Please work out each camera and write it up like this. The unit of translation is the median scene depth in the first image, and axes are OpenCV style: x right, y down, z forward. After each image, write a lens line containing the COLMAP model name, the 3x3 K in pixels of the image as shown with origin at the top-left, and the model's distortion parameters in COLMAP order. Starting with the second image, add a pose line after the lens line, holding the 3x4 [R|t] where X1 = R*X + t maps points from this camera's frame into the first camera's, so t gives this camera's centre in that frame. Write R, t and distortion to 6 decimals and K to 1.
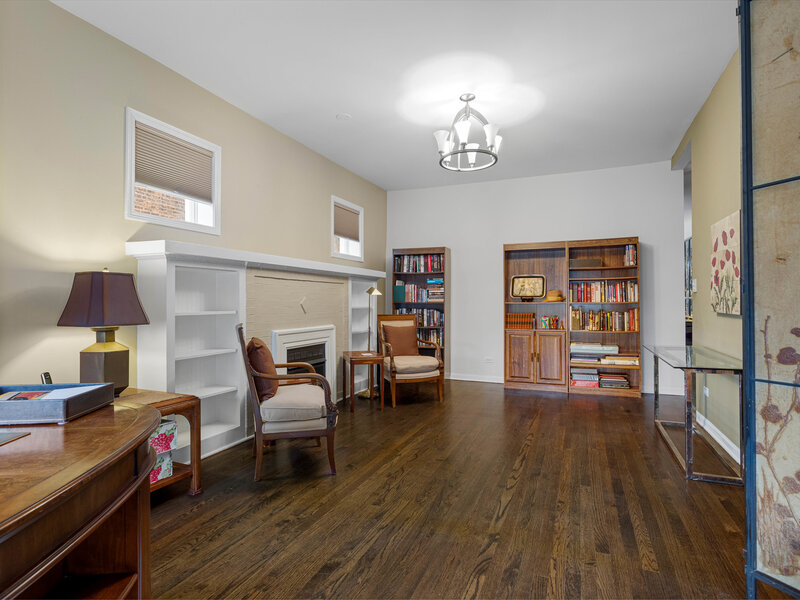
lens RADIAL K [[439.2, 0, 396.0], [0, 439.2, 297.4], [0, 0, 1]] dist [-0.000536, -0.000131]
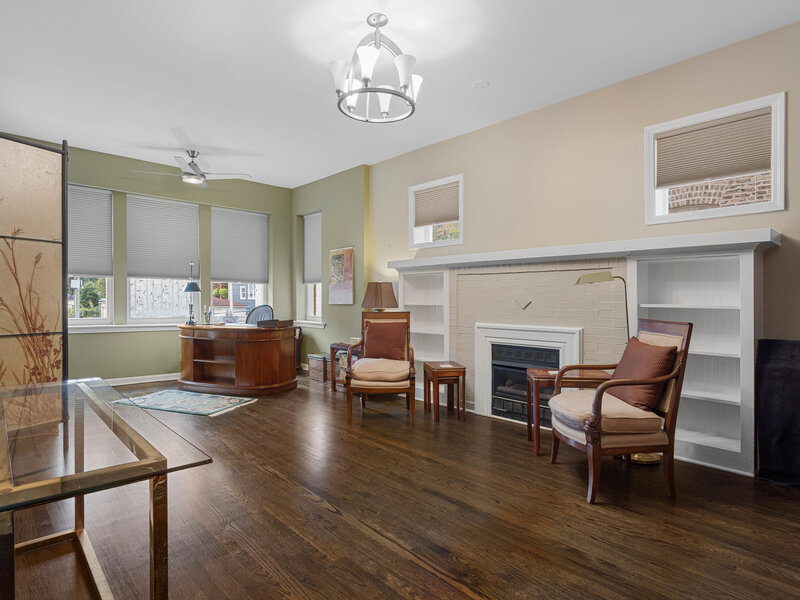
lens RADIAL K [[439.2, 0, 396.0], [0, 439.2, 297.4], [0, 0, 1]] dist [-0.000536, -0.000131]
pose [[-0.405751, 0.007525, -0.913953, 0.860670], [0.011991, 0.999924, 0.002910, 0.008767], [0.913905, -0.009778, -0.405810, 1.366997]]
